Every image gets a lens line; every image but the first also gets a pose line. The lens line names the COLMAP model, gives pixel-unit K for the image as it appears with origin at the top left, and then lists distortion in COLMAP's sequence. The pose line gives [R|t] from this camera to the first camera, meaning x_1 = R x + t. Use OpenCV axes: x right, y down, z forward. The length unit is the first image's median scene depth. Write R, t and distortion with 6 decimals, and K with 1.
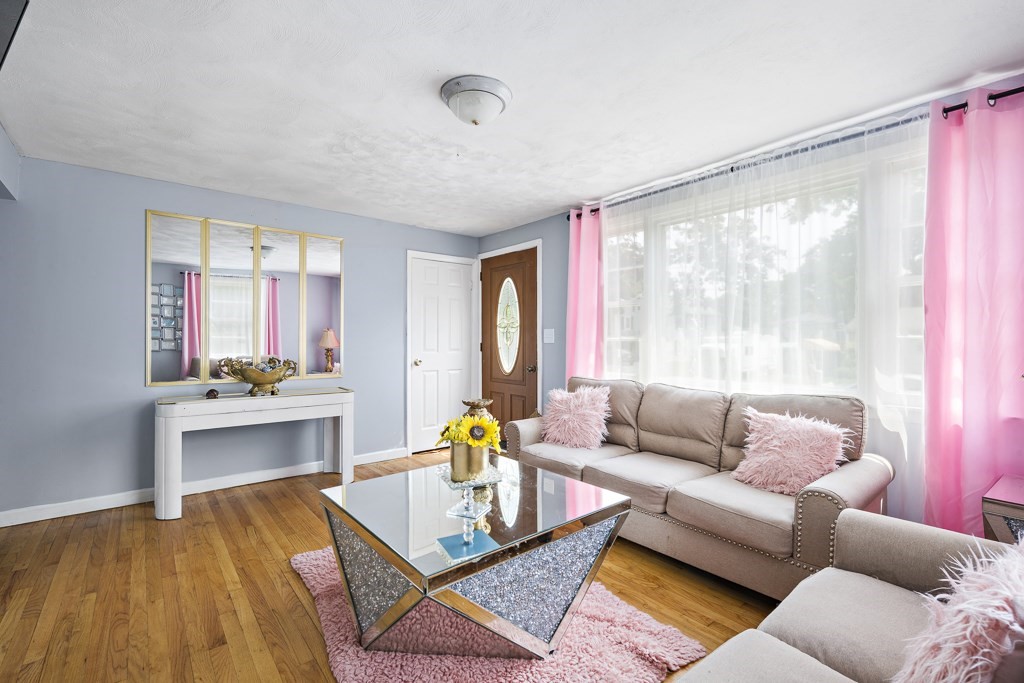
lens RADIAL K [[437.1, 0, 512.0], [0, 437.1, 341.5], [0, 0, 1]] dist [-0.000017, 0.000002]
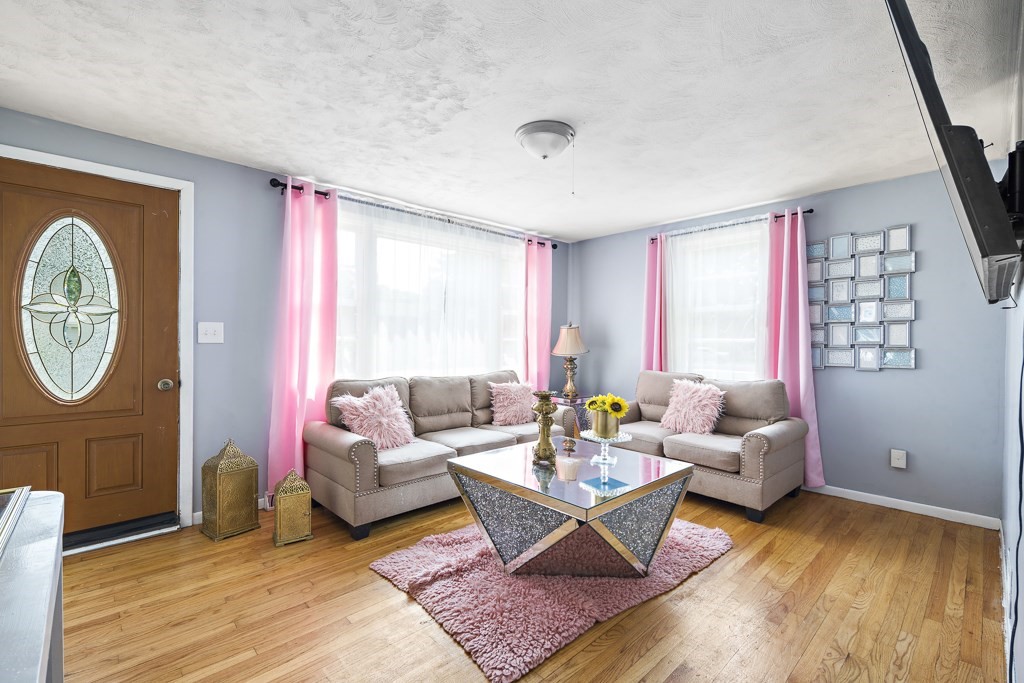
lens RADIAL K [[452.4, 0, 512.0], [0, 452.4, 341.5], [0, 0, 1]] dist [-0.001720, -0.000132]
pose [[-0.058673, -0.002141, 0.998275, -0.864259], [-0.006316, 0.999978, 0.001774, -0.003446], [-0.998257, -0.006201, -0.058685, 0.769011]]
